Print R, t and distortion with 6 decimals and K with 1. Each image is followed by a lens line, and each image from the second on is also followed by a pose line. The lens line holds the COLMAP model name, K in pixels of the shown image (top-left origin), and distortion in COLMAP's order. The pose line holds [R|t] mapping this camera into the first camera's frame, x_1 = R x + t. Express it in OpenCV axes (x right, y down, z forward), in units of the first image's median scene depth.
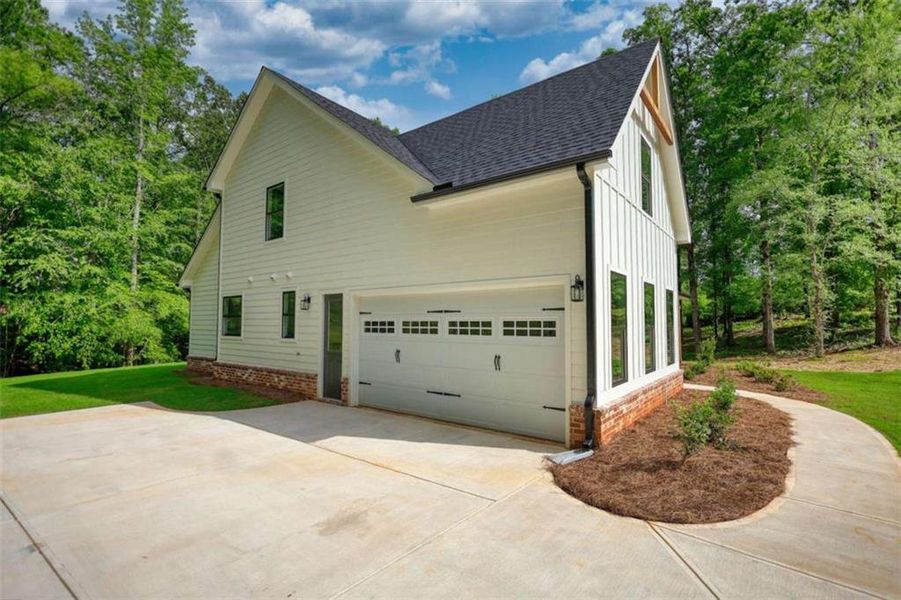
lens RADIAL K [[423.1, 0, 449.5], [0, 423.1, 303.7], [0, 0, 1]] dist [-0.003147, -0.000267]
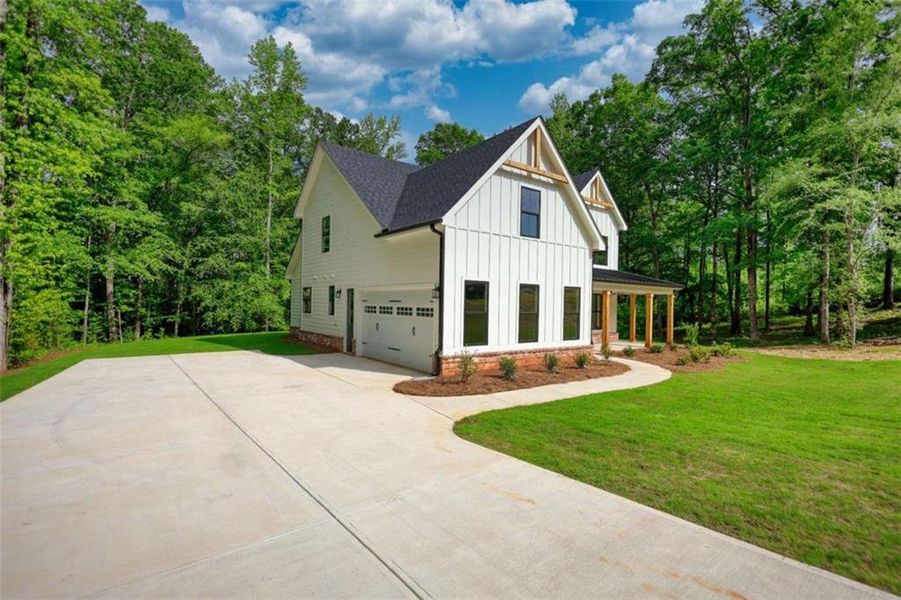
lens RADIAL K [[423.1, 0, 449.5], [0, 423.1, 303.7], [0, 0, 1]] dist [-0.003147, -0.000267]
pose [[0.963875, 0.016254, -0.265859, 0.438550], [-0.004709, 0.999020, 0.044003, -0.031733], [0.266314, -0.041161, 0.963007, -0.391725]]
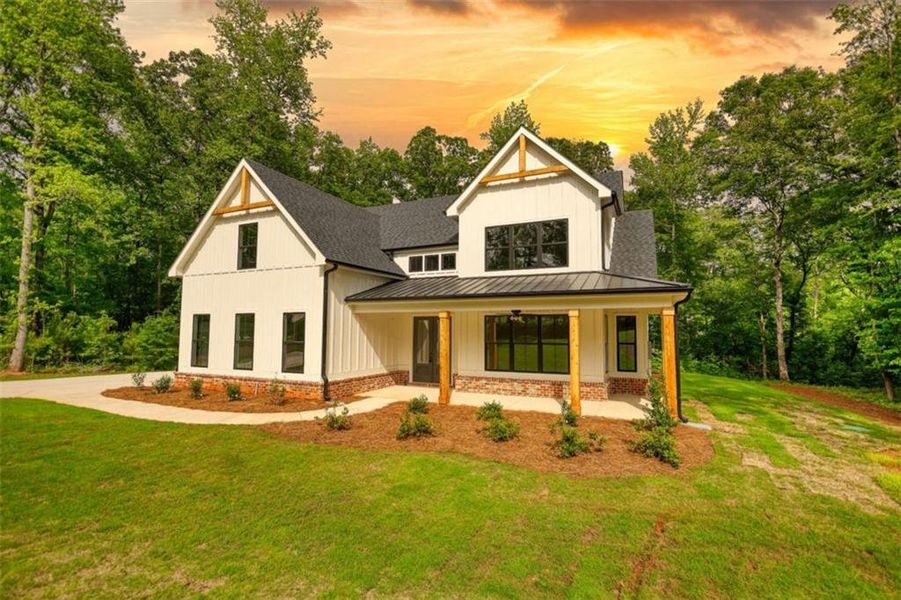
lens RADIAL K [[449.2, 0, 450.5], [0, 449.2, 300.0], [0, 0, 1]] dist [-0.000566, -0.000084]
pose [[0.202877, -0.079675, -0.975957, 1.650601], [0.038928, 0.996553, -0.073264, 0.039856], [0.978430, -0.023128, 0.205279, 1.017054]]
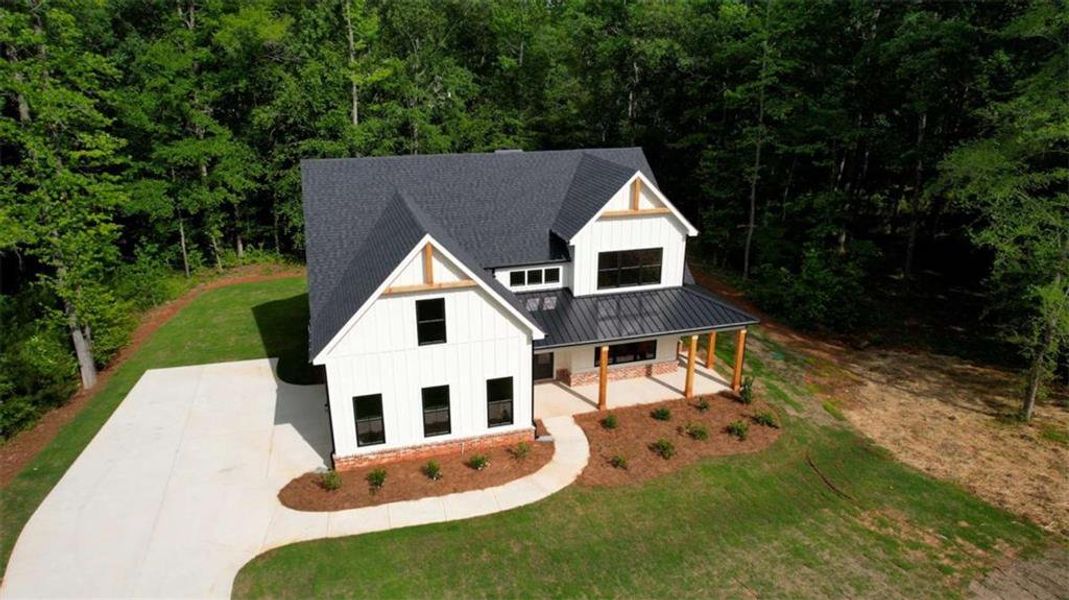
lens RADIAL K [[690.7, 0, 534.5], [0, 690.7, 300.0], [0, 0, 1]] dist [-0.067068, 0.002028]
pose [[0.816564, 0.193536, -0.543845, 1.518983], [0.024701, 0.929545, 0.367881, -0.918965], [0.576726, -0.313832, 0.754252, -0.440367]]
